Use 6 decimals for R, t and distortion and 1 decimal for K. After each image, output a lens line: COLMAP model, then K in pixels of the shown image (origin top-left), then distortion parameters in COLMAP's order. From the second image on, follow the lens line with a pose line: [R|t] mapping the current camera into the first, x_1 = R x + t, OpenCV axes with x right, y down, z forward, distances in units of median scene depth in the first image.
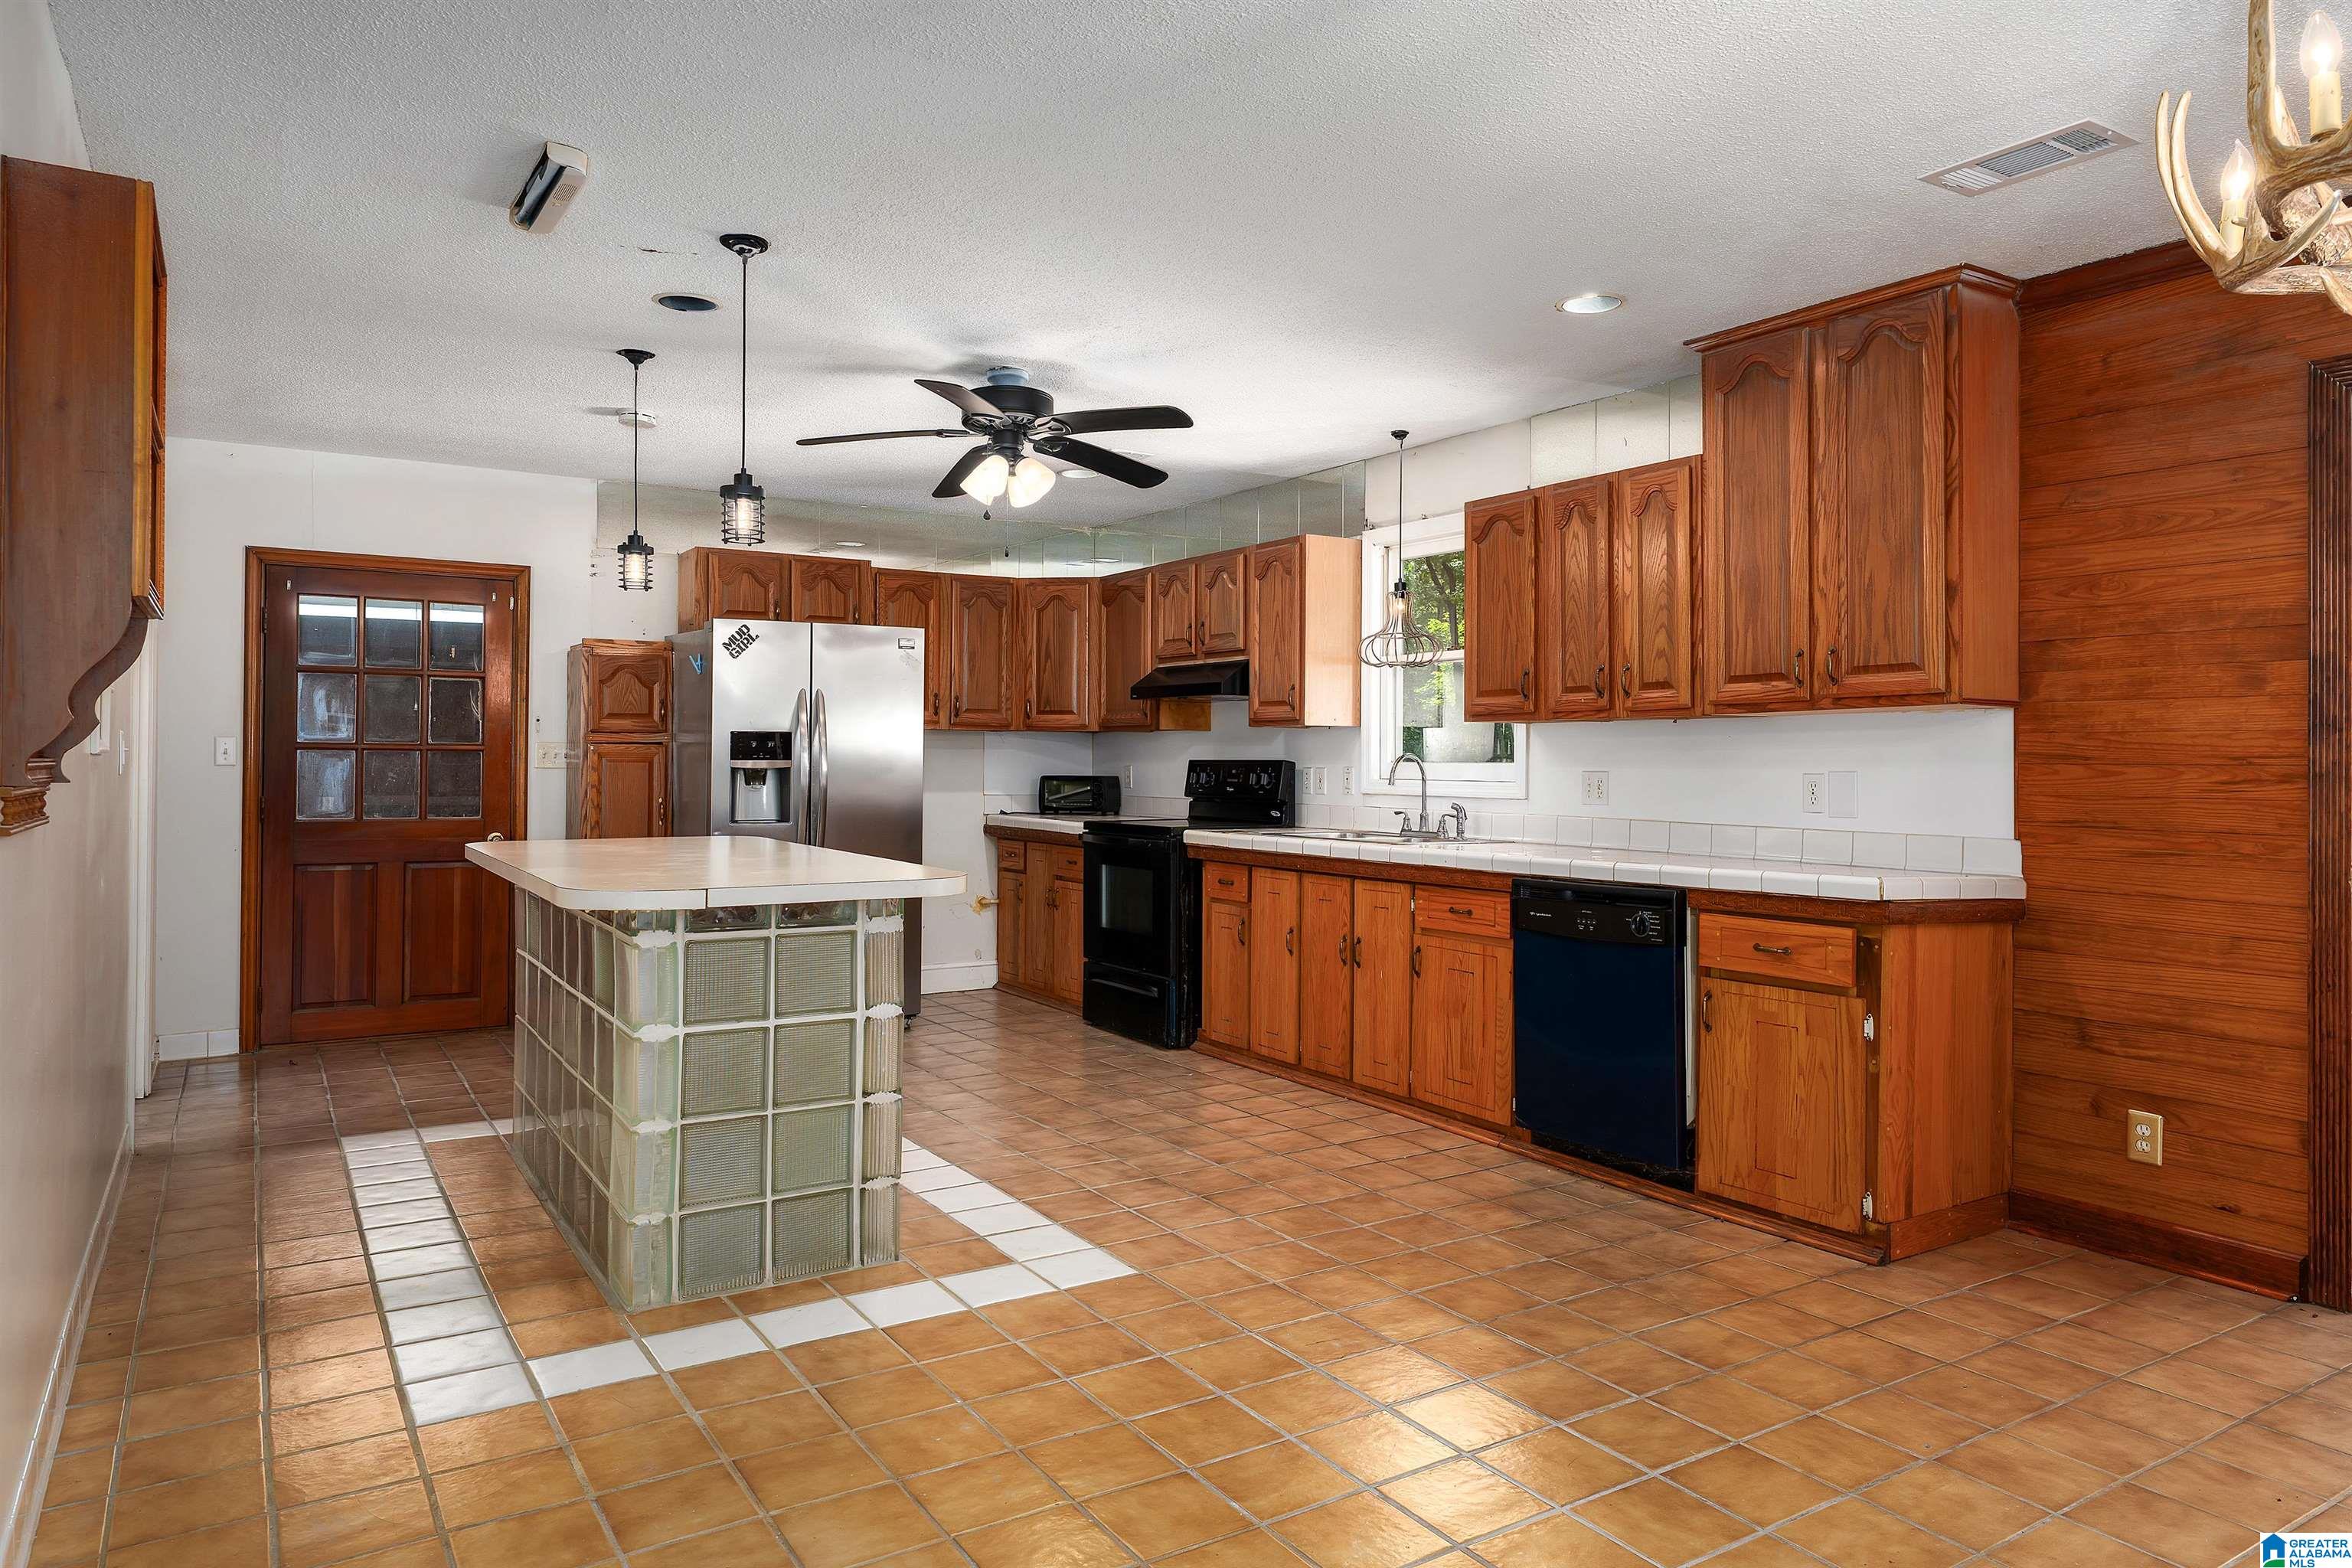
lens RADIAL K [[1491.9, 0, 1177.5], [0, 1491.9, 766.0], [0, 0, 1]] dist [0.001290, -0.001242]
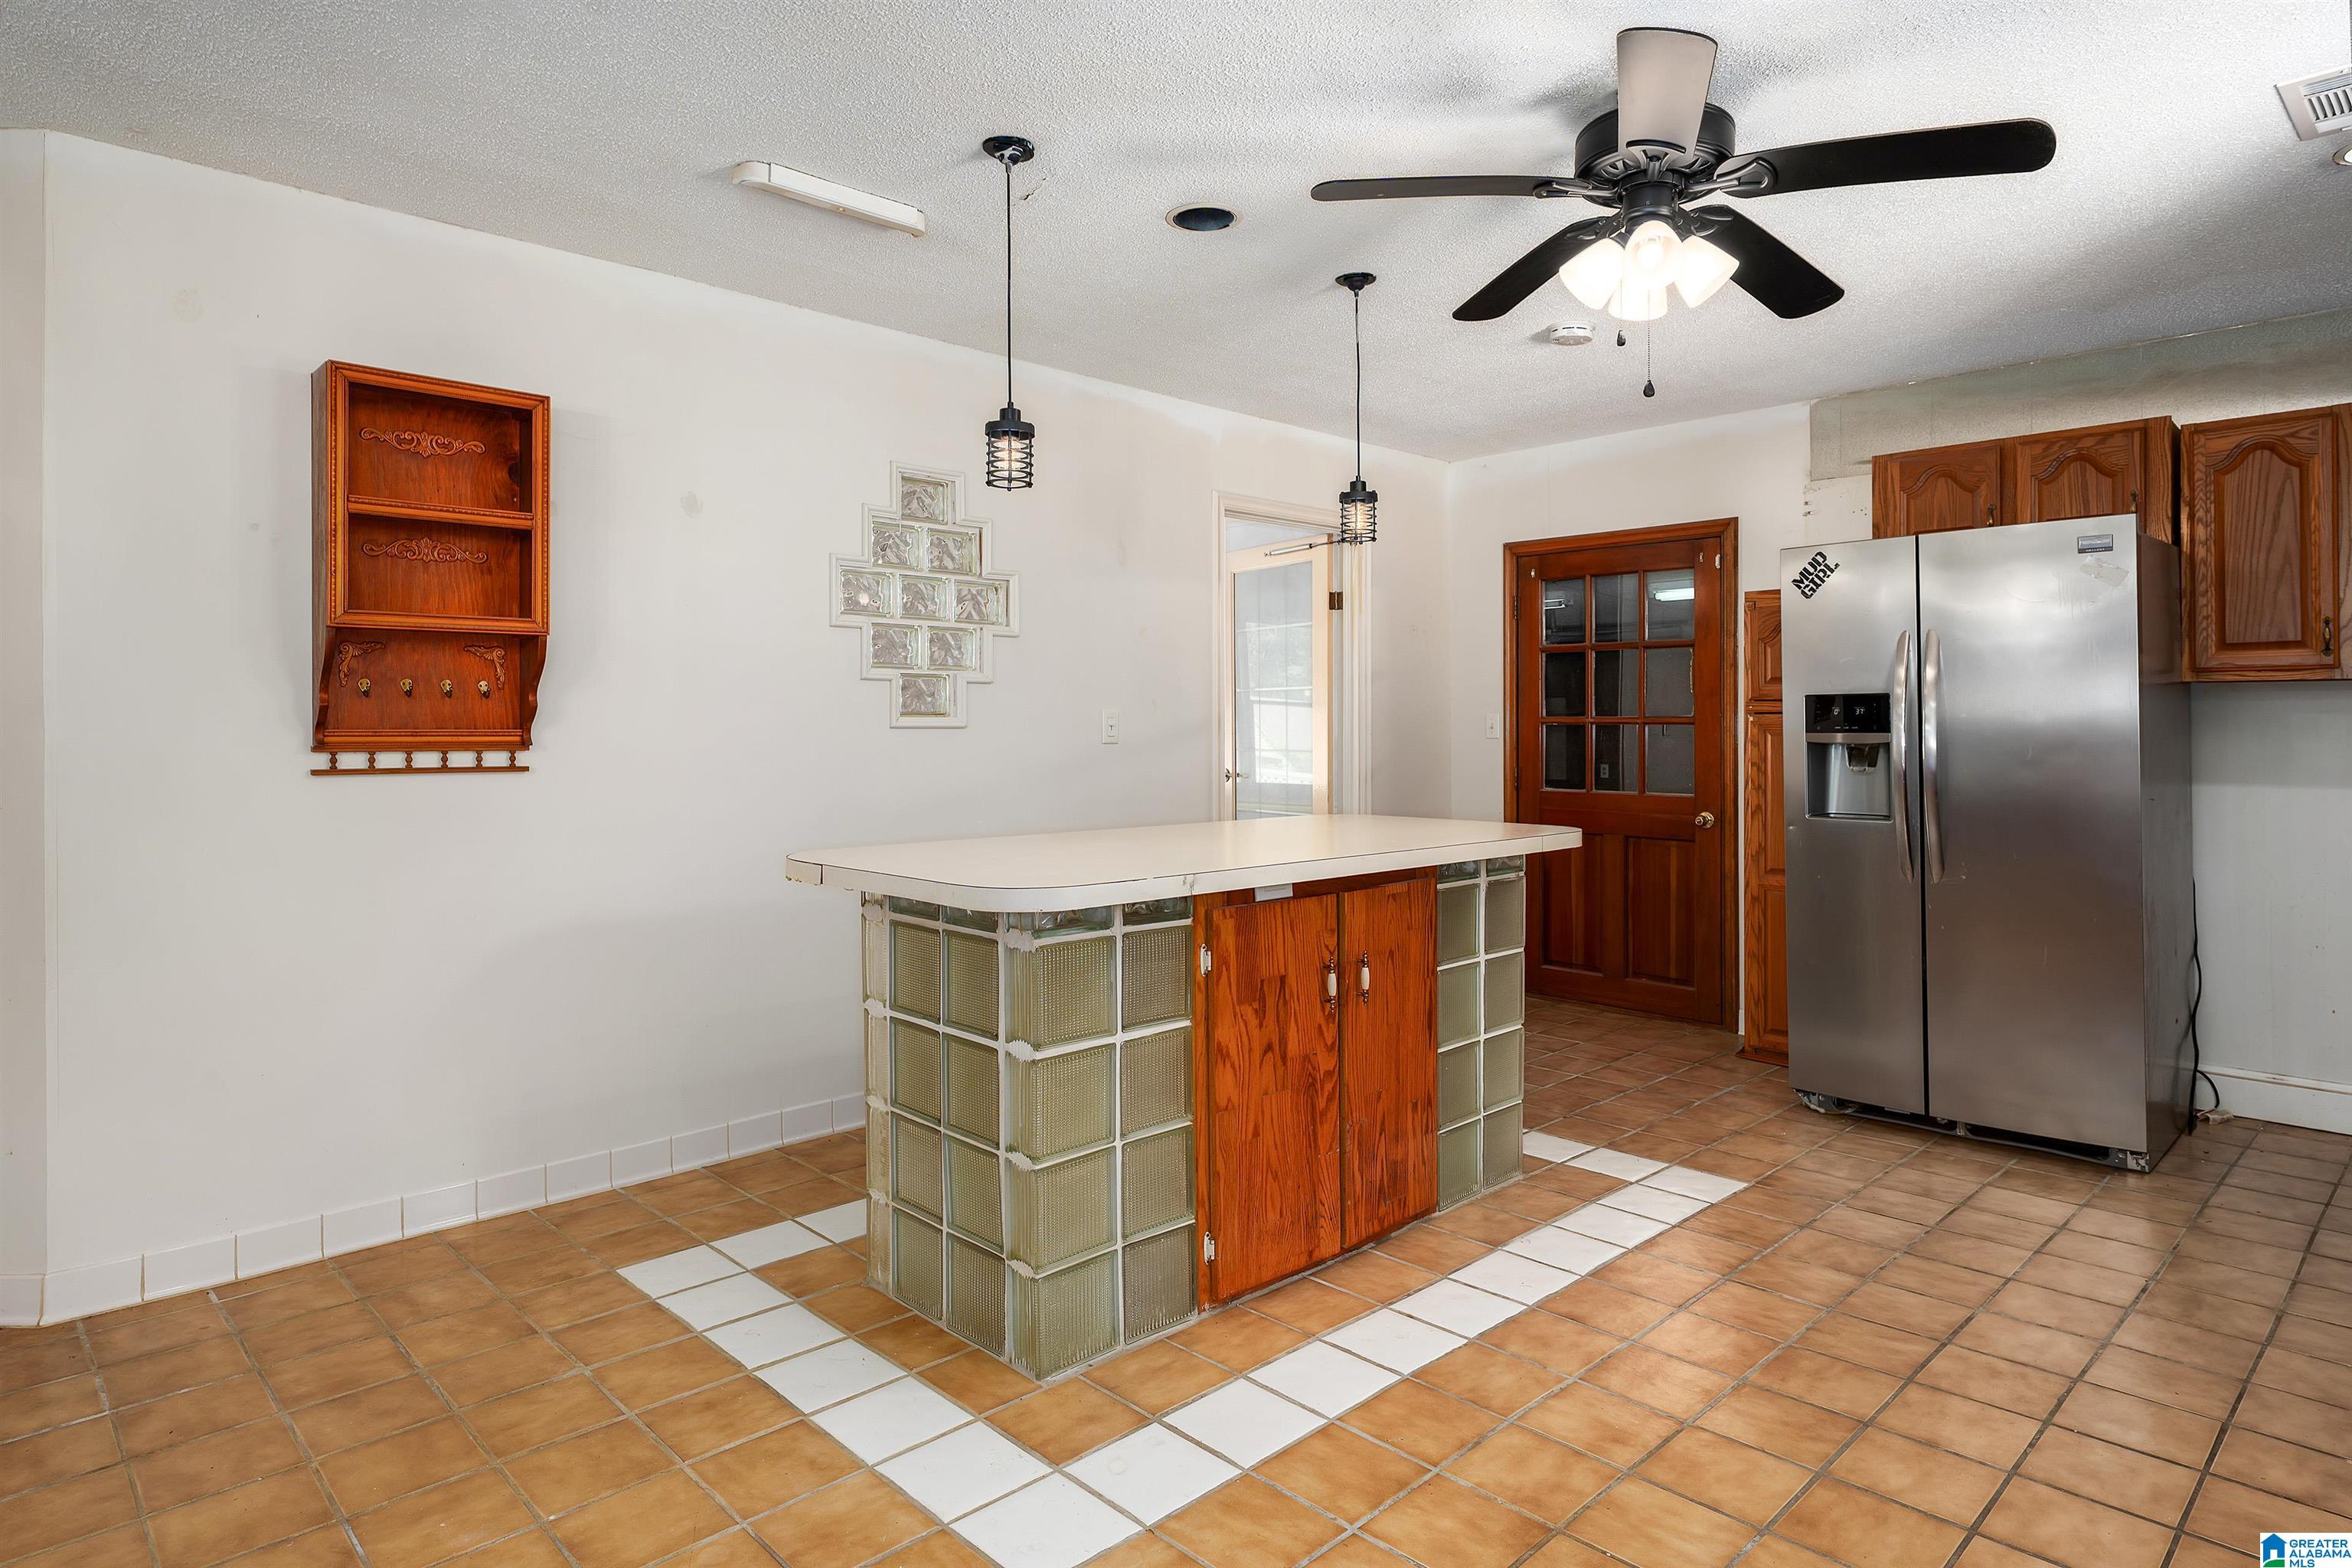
lens RADIAL K [[1312.1, 0, 1185.7], [0, 1312.1, 737.6], [0, 0, 1]] dist [-0.001294, -0.000138]
pose [[0.206351, 0.000706, -0.978478, 0.432360], [-0.004667, 0.999989, -0.000262, 0.000420], [0.978467, 0.004621, 0.206352, 0.825996]]
